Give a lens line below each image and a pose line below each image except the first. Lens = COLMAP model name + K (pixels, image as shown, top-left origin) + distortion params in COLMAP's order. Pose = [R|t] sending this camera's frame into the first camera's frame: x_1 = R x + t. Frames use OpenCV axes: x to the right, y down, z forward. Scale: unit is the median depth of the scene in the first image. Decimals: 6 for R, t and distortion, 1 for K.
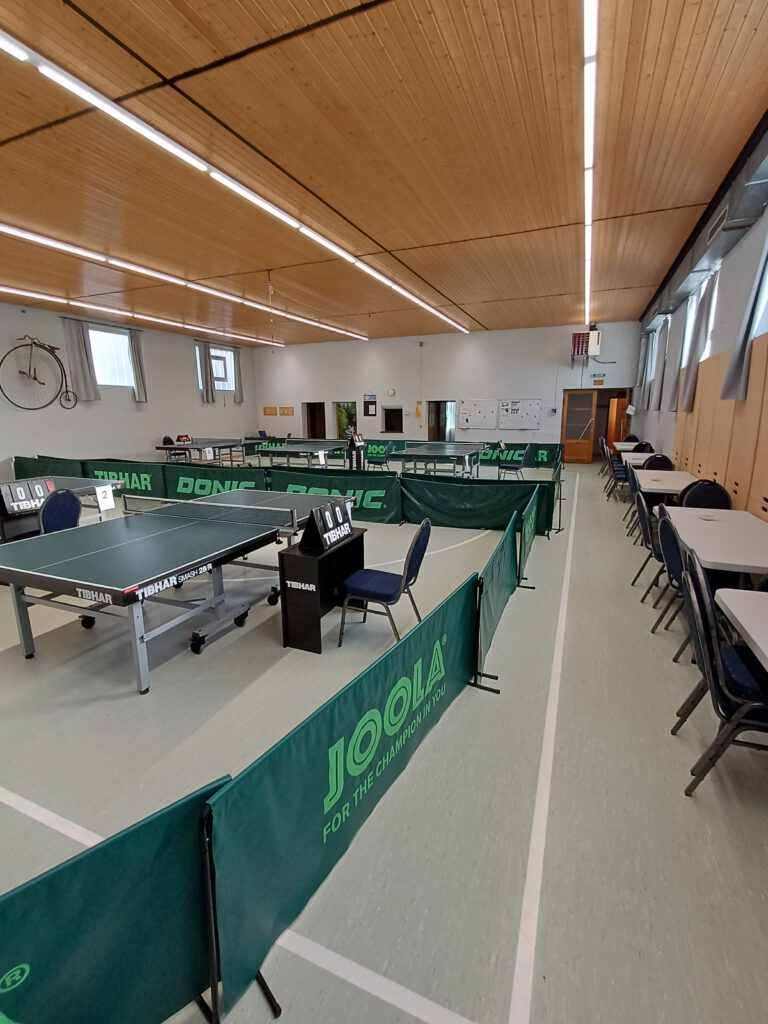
lens RADIAL K [[464.5, 0, 380.4], [0, 464.5, 512.0], [0, 0, 1]] dist [0.001671, 0.000102]
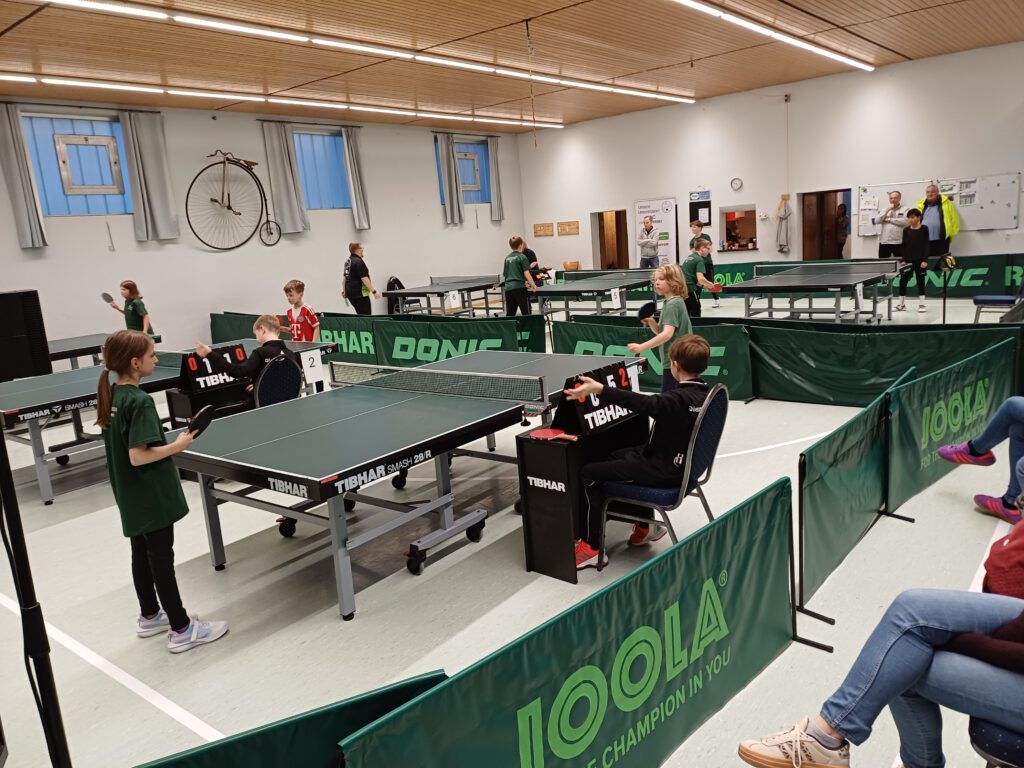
lens RADIAL K [[746.8, 0, 527.9], [0, 746.8, 376.6], [0, 0, 1]] dist [0.112526, -0.138137]
pose [[0.963966, -0.014645, -0.265623, 0.072211], [0.011945, 0.999859, -0.011777, 0.005005], [0.265758, 0.008180, 0.964005, -0.080992]]
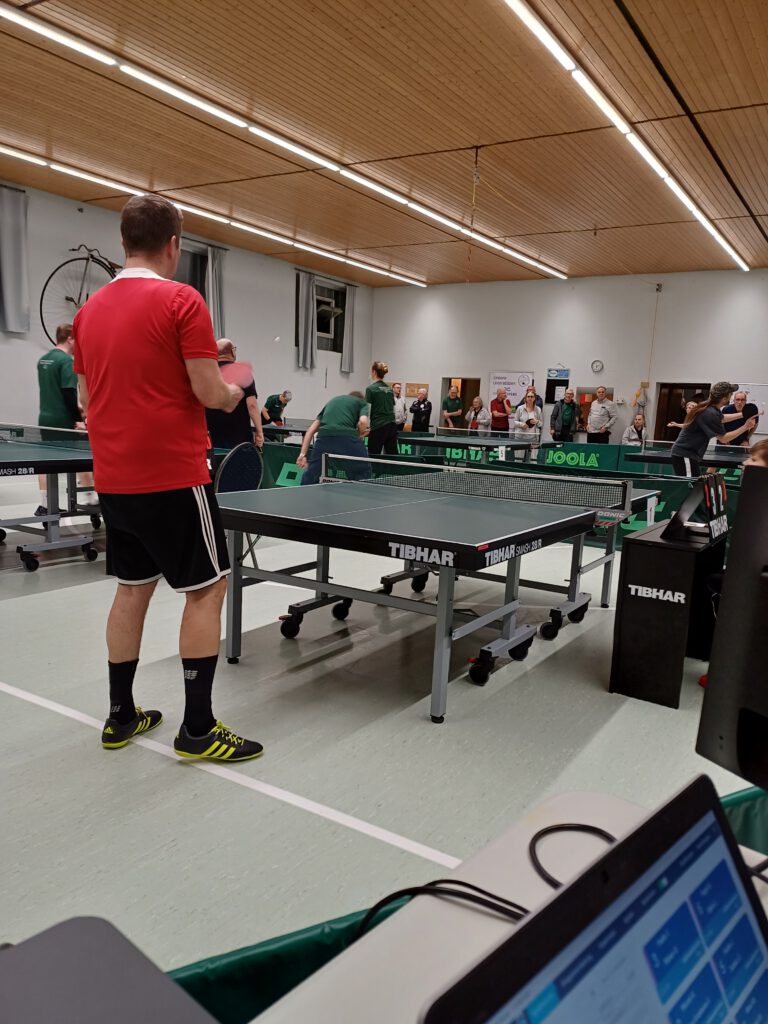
lens RADIAL K [[753.3, 0, 394.4], [0, 753.3, 538.9], [0, 0, 1]] dist [0.112911, -0.116430]
pose [[0.986006, 0.085528, -0.143096, -0.269581], [-0.092032, 0.994974, -0.039456, 0.110896], [0.139003, 0.052073, 0.988922, -0.050316]]
